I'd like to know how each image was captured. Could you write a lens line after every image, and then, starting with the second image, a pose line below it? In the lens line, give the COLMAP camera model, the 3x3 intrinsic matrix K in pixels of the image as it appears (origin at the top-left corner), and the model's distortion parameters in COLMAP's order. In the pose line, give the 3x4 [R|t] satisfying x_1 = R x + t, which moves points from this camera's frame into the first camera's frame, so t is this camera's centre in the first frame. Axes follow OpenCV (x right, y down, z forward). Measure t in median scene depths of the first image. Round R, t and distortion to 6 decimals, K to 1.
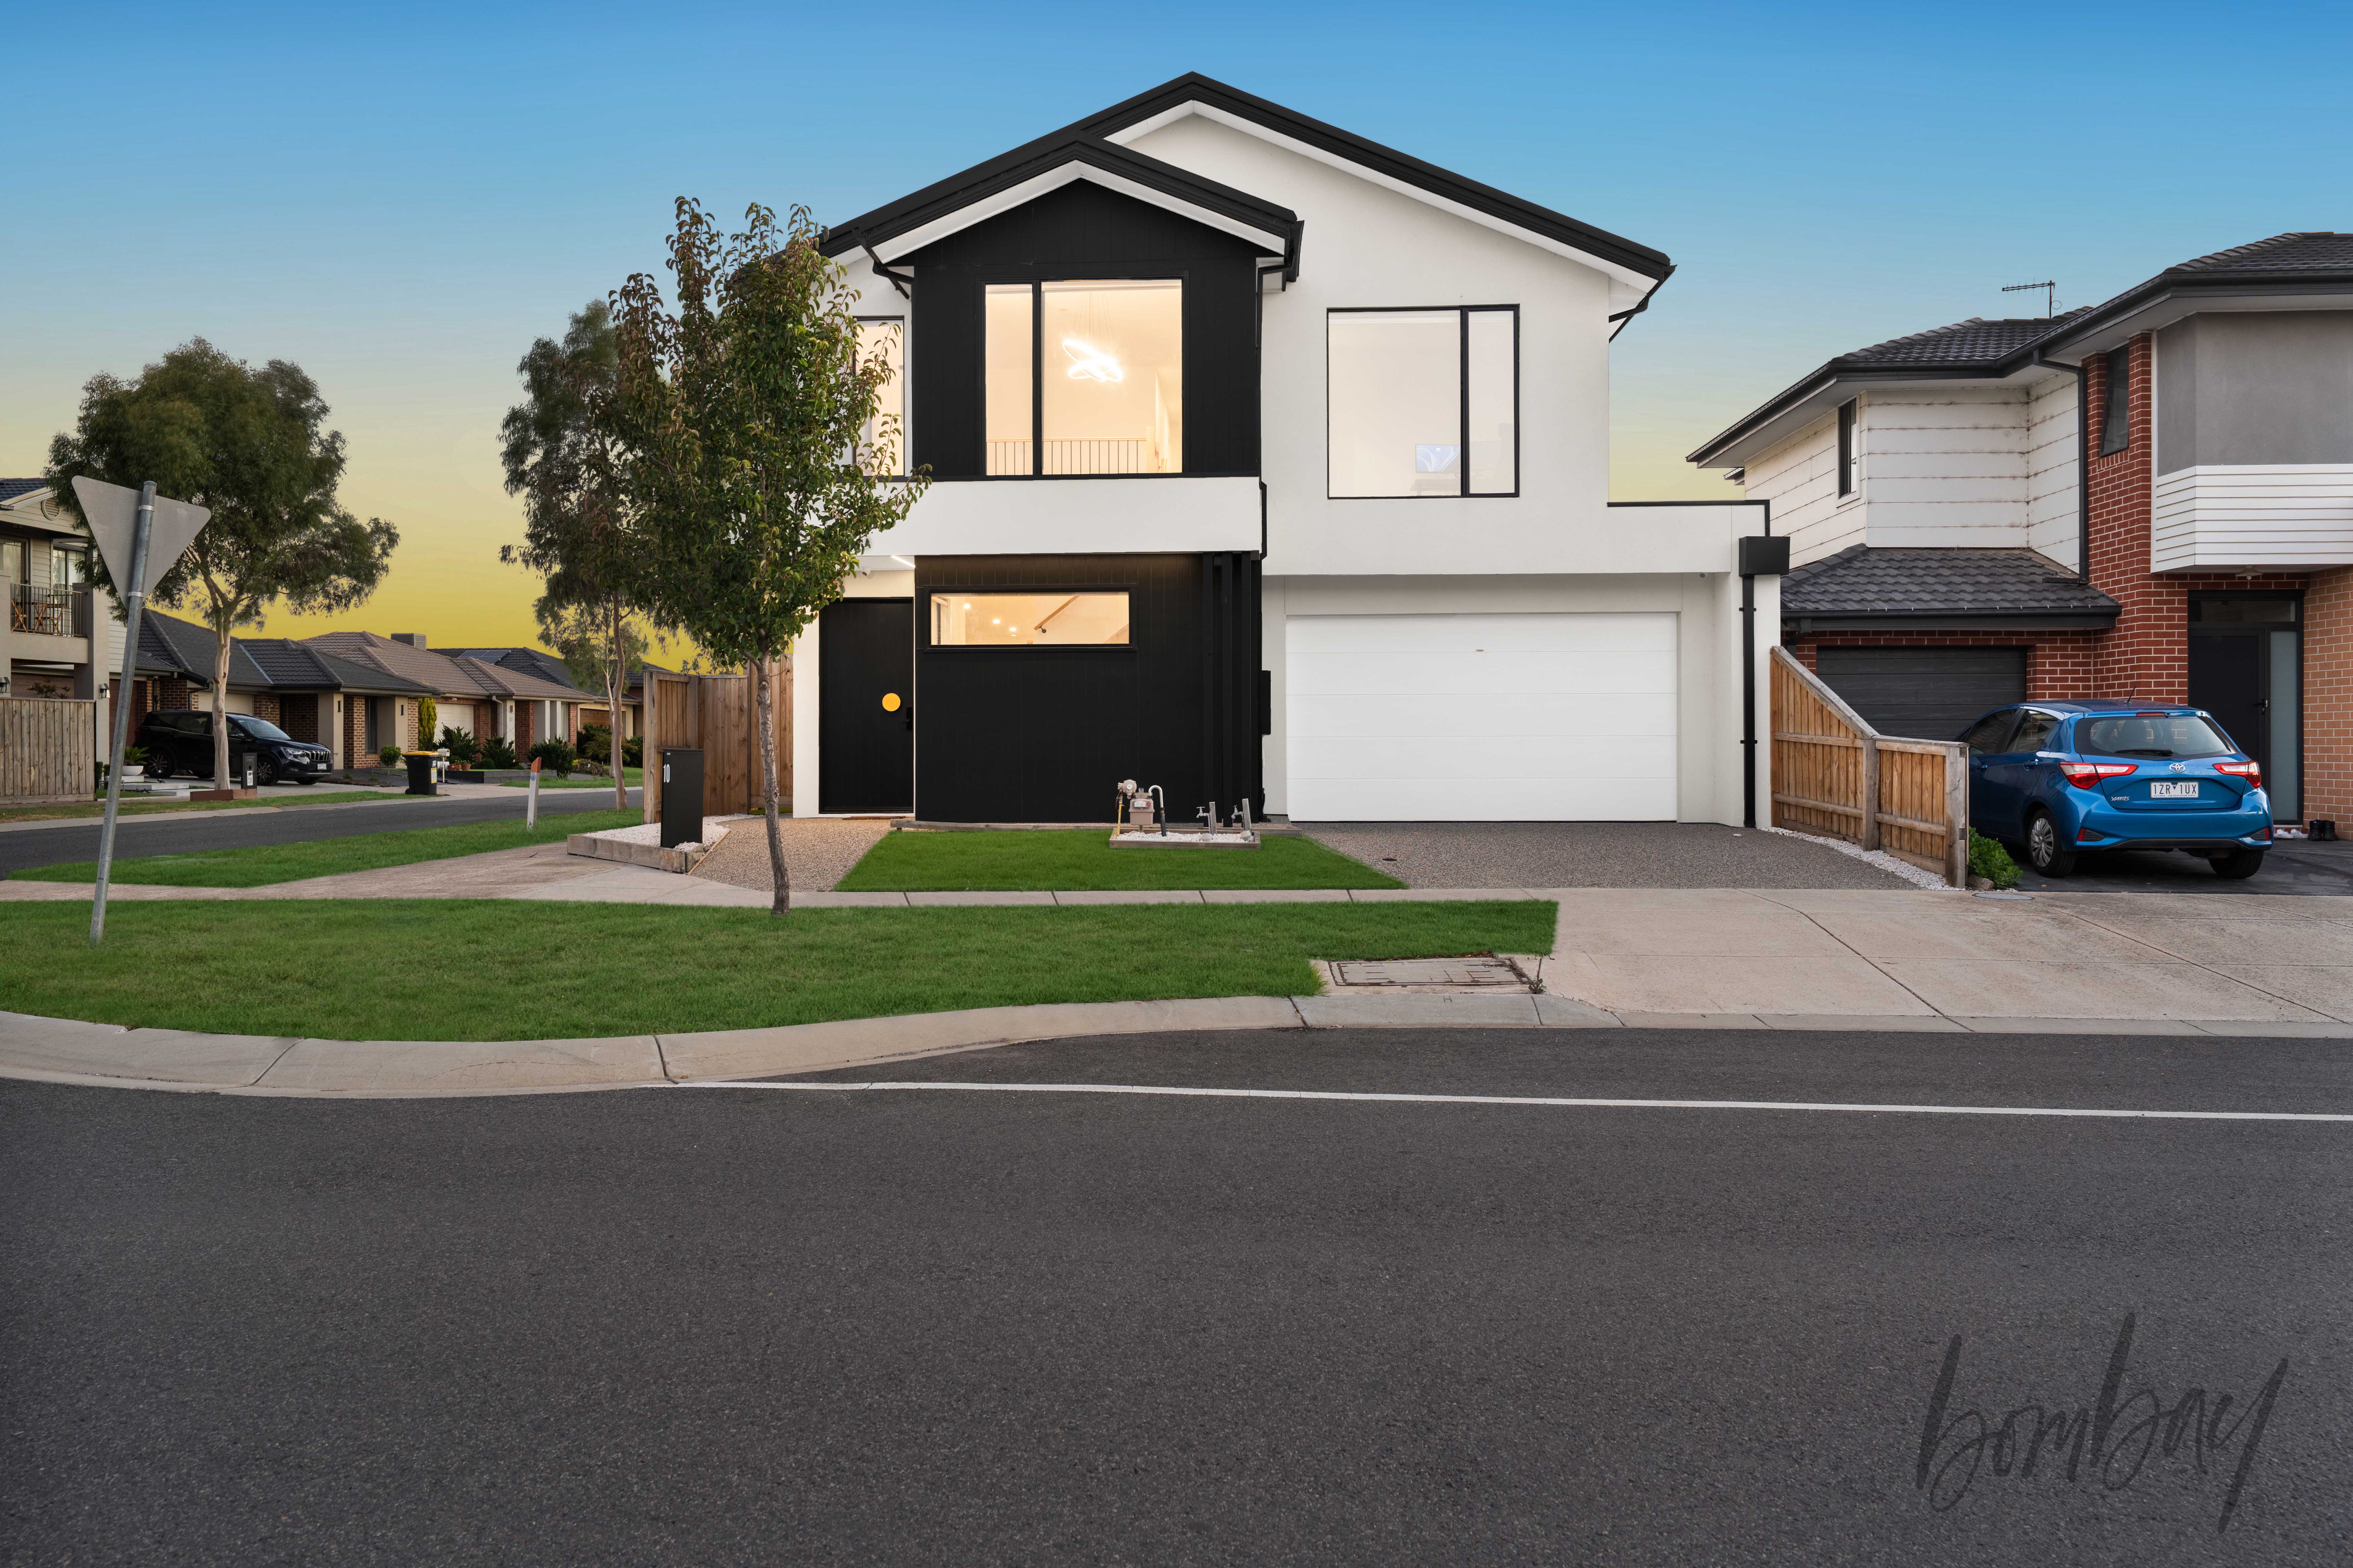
lens RADIAL K [[1574.0, 0, 1178.5], [0, 1574.0, 759.9], [0, 0, 1]] dist [-0.004622, 0.000794]
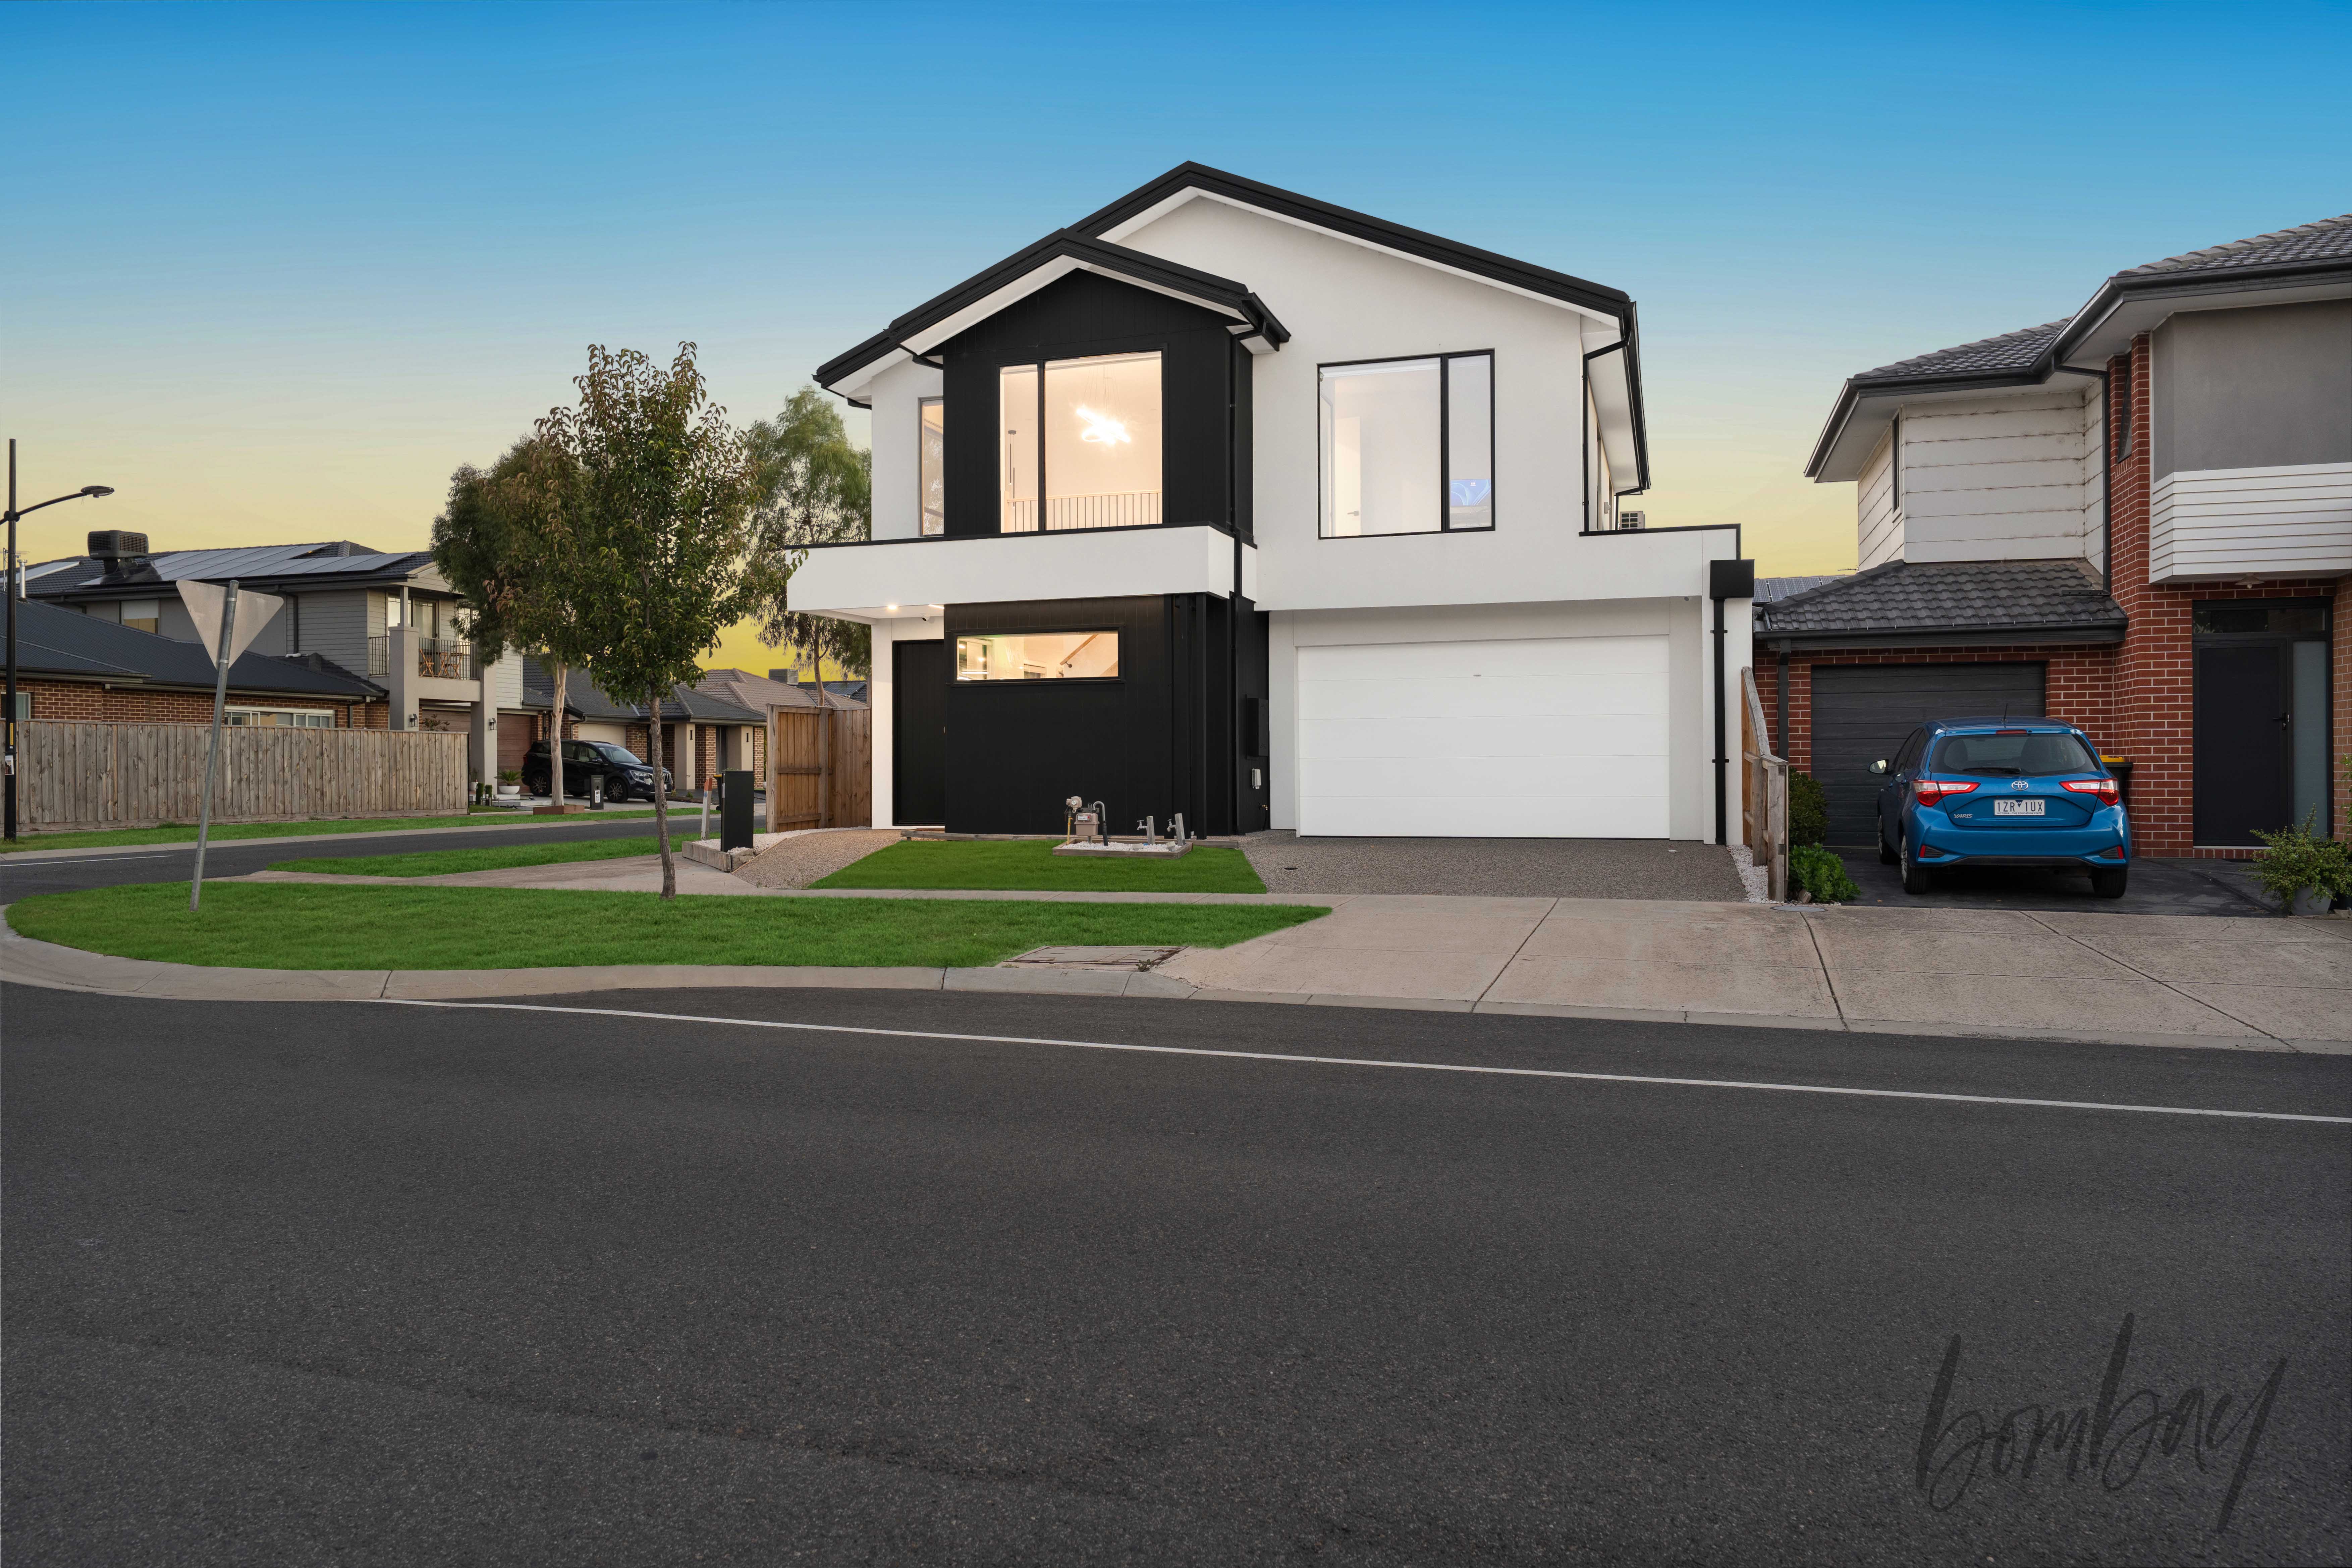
lens RADIAL K [[1576.1, 0, 1183.3], [0, 1576.1, 783.3], [0, 0, 1]] dist [-0.003127, -0.002594]
pose [[0.967554, -0.000525, -0.252664, 0.288459], [0.000819, 0.999999, 0.001057, 0.001706], [0.252663, -0.001230, 0.967554, -0.080950]]
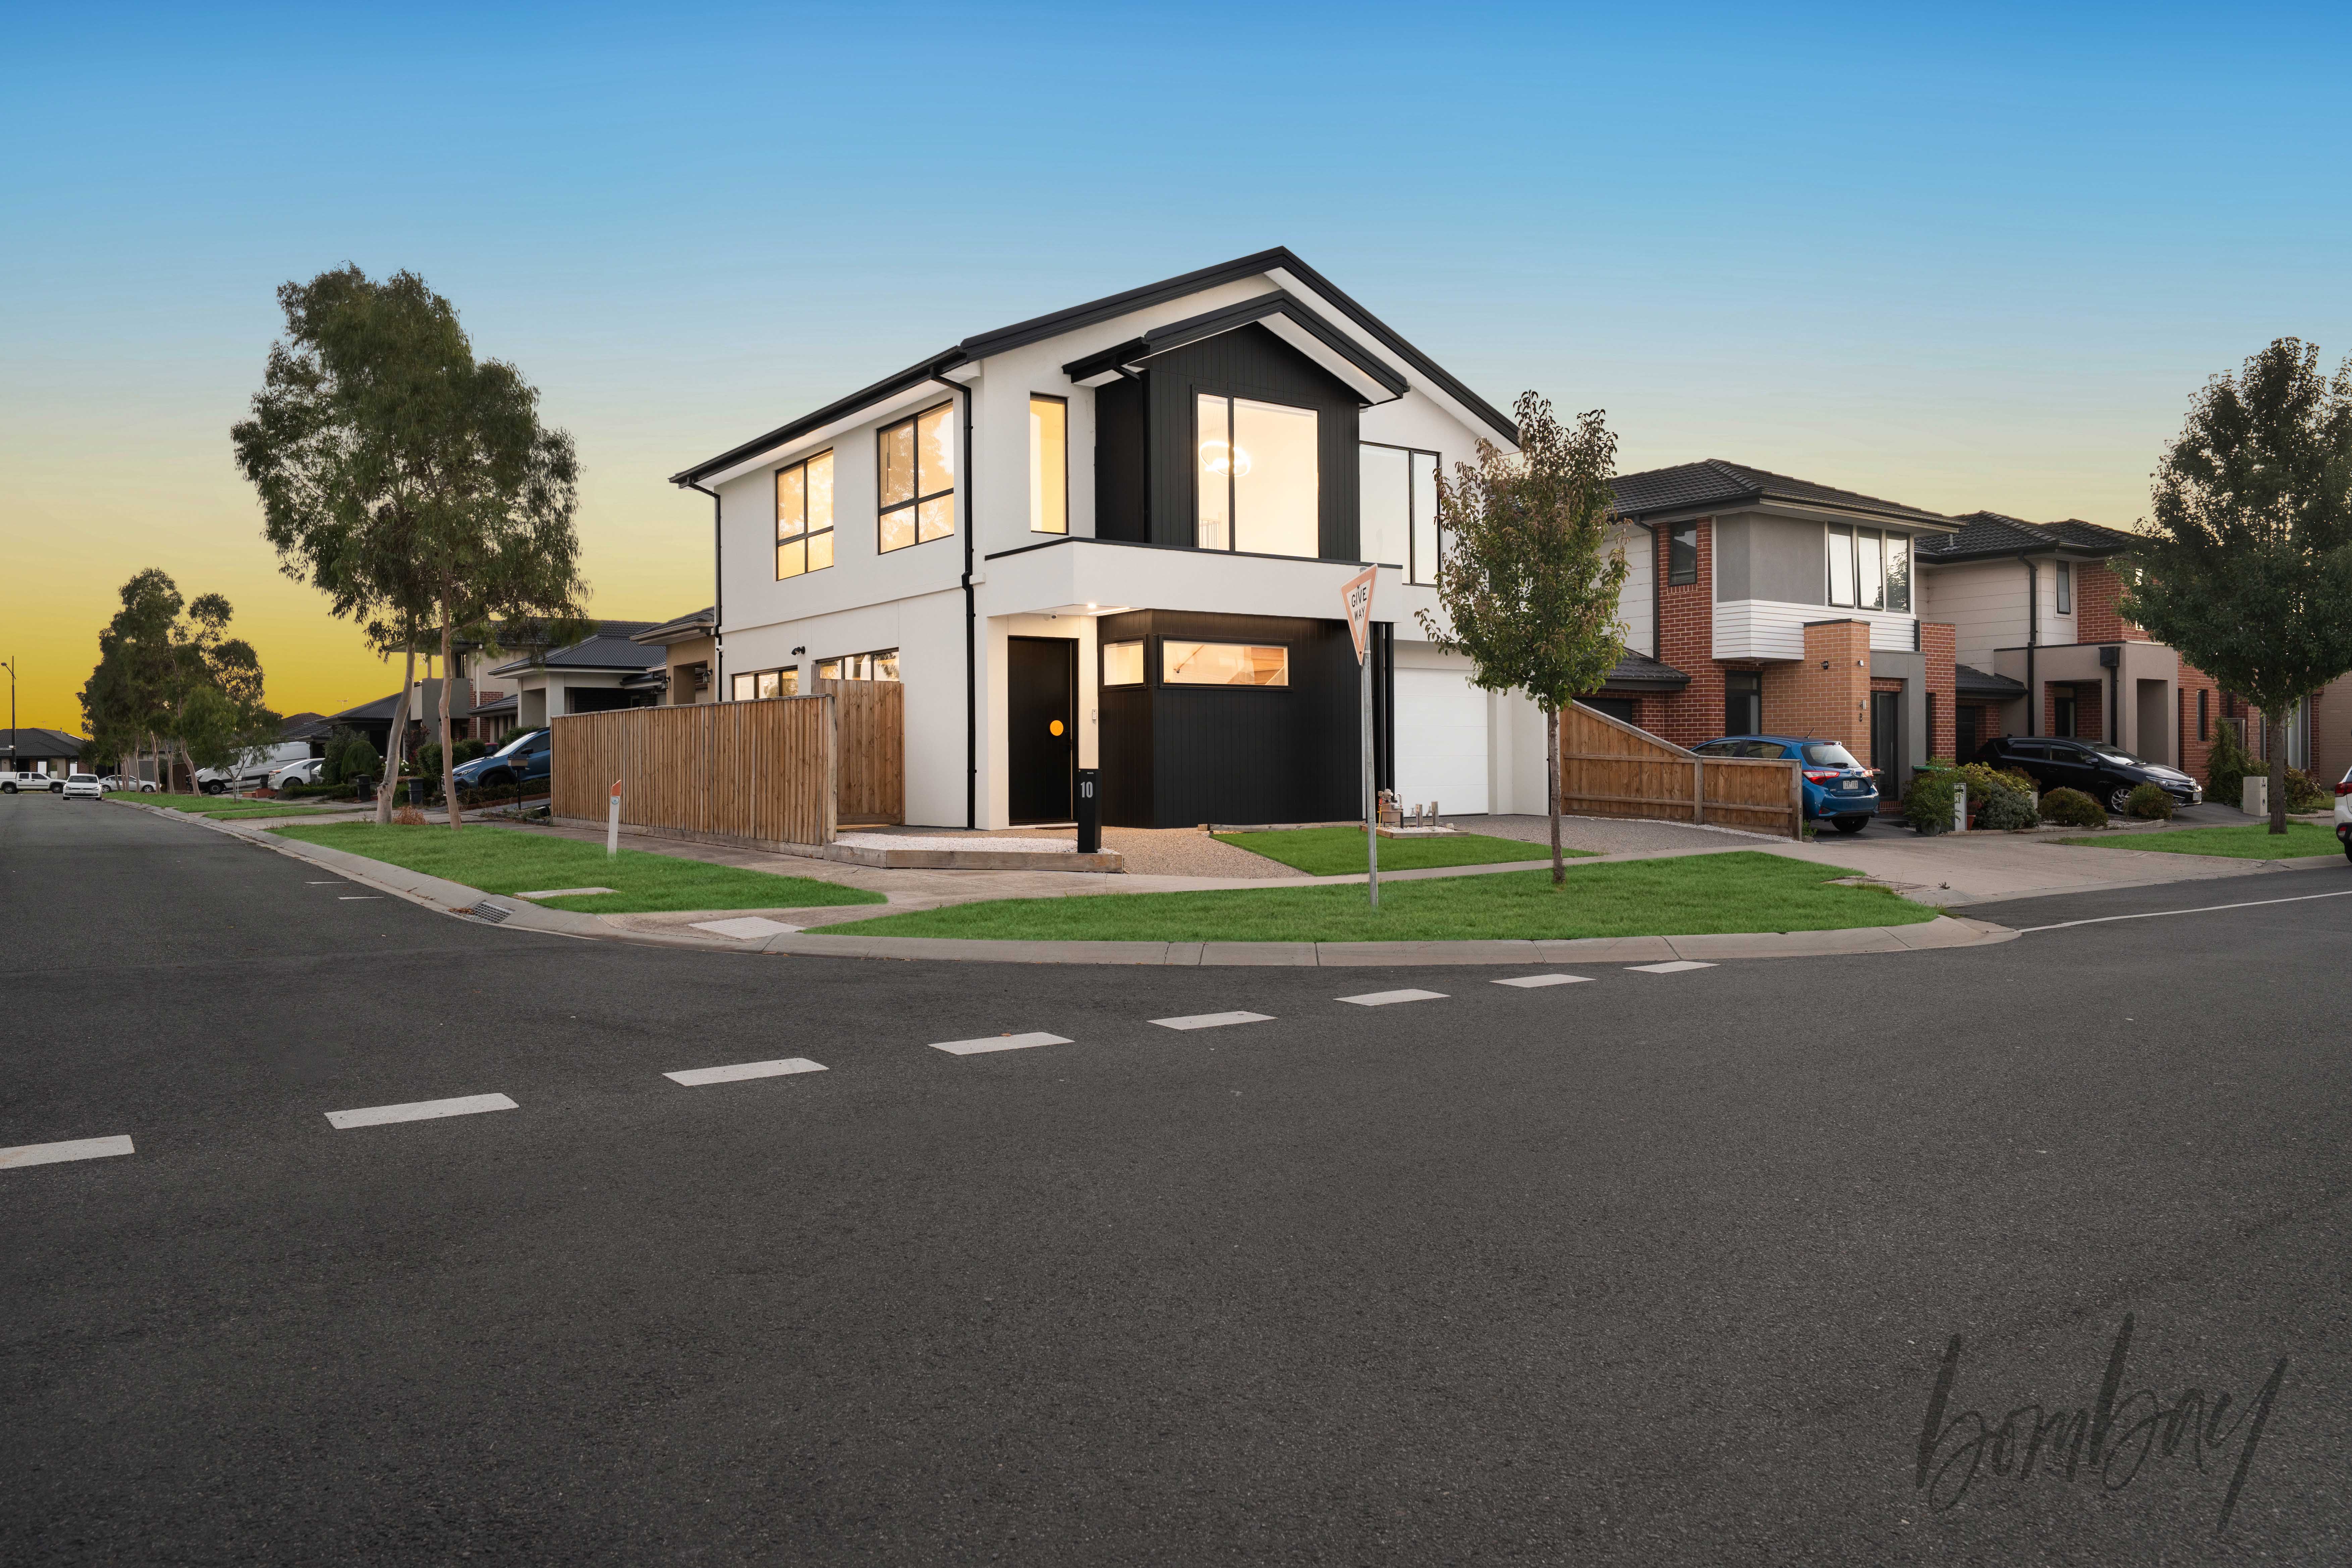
lens RADIAL K [[1576.0, 0, 1180.3], [0, 1576.0, 782.2], [0, 0, 1]] dist [-0.003127, -0.002594]
pose [[0.780425, -0.012106, 0.625132, -0.882097], [0.009934, 0.999926, 0.006963, -0.004248], [-0.625170, 0.000776, 0.780488, 0.036644]]
